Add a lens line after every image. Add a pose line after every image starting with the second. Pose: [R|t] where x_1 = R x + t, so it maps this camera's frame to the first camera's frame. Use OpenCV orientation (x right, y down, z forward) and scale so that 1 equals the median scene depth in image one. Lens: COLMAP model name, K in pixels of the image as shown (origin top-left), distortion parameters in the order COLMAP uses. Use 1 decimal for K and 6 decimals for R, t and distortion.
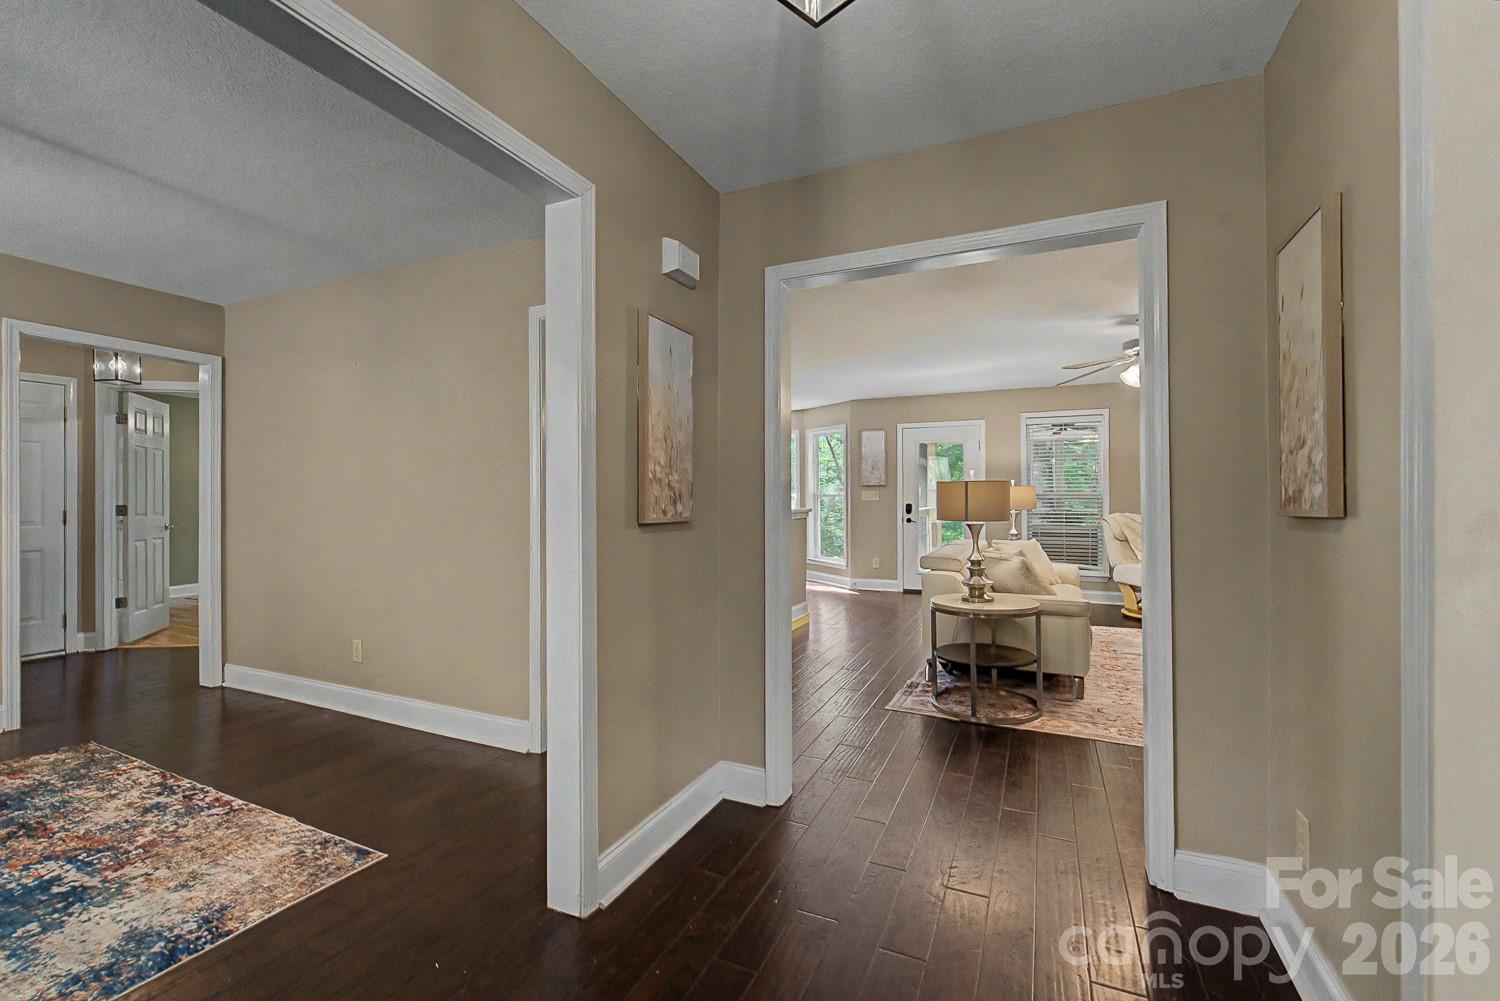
lens RADIAL K [[617.3, 0, 753.0], [0, 617.3, 497.2], [0, 0, 1]] dist [0.000515, 0.000078]
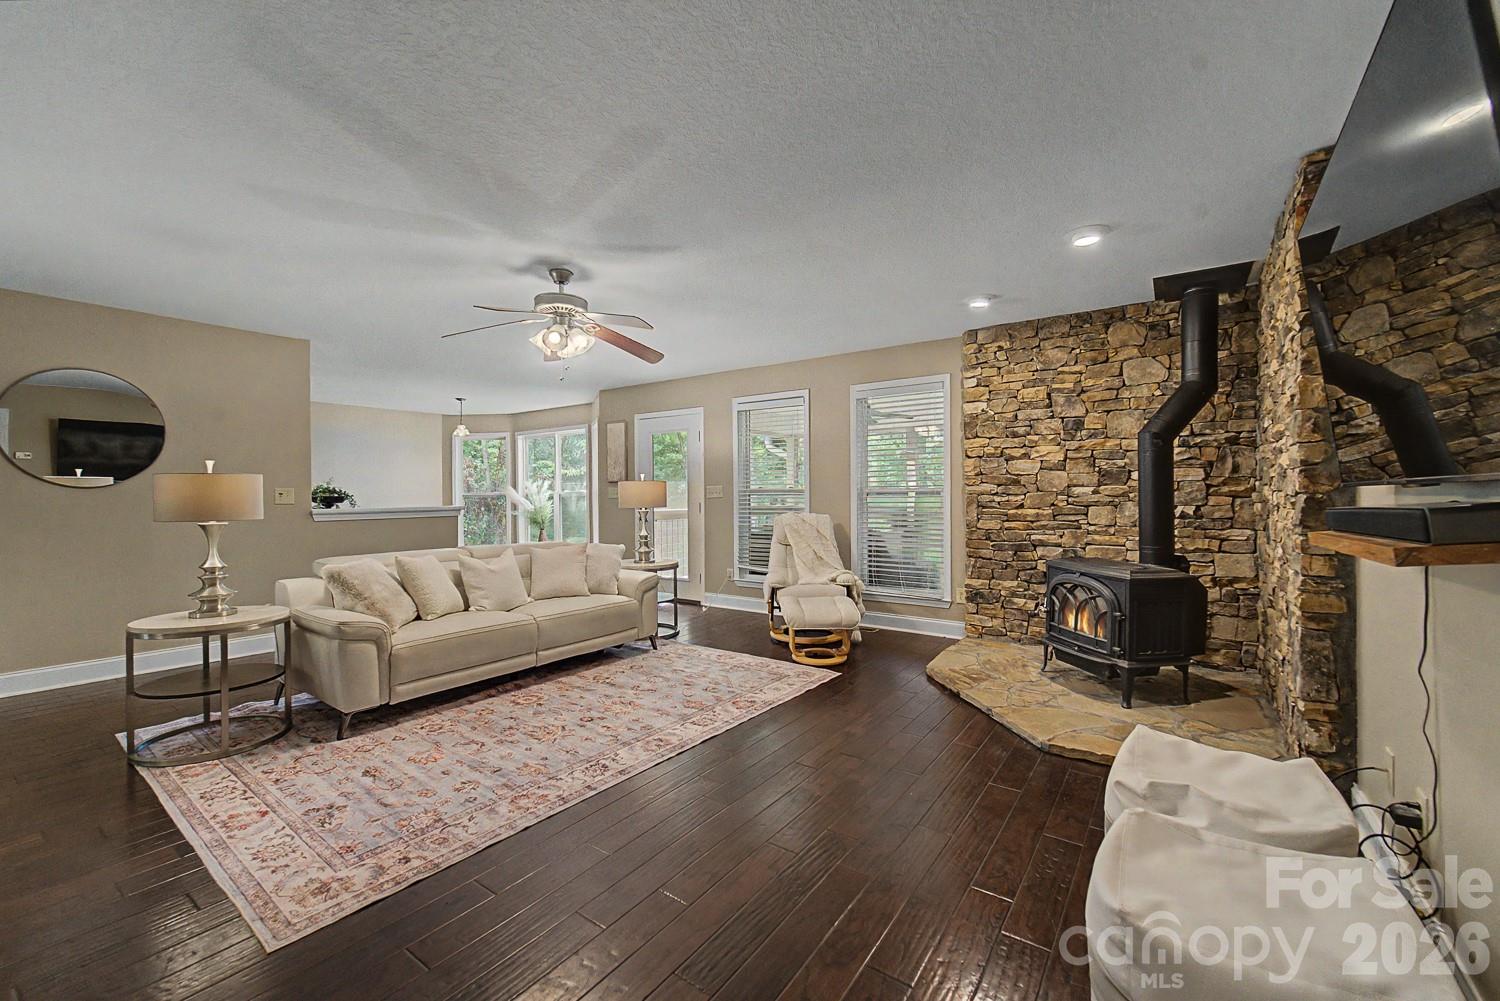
lens RADIAL K [[617.3, 0, 748.5], [0, 617.3, 502.7], [0, 0, 1]] dist [0.000515, 0.000078]
pose [[0.976501, -0.011766, -0.215193, 1.264612], [0.012692, 0.999915, 0.002924, 0.020343], [0.215141, -0.005587, 0.976567, 0.335257]]
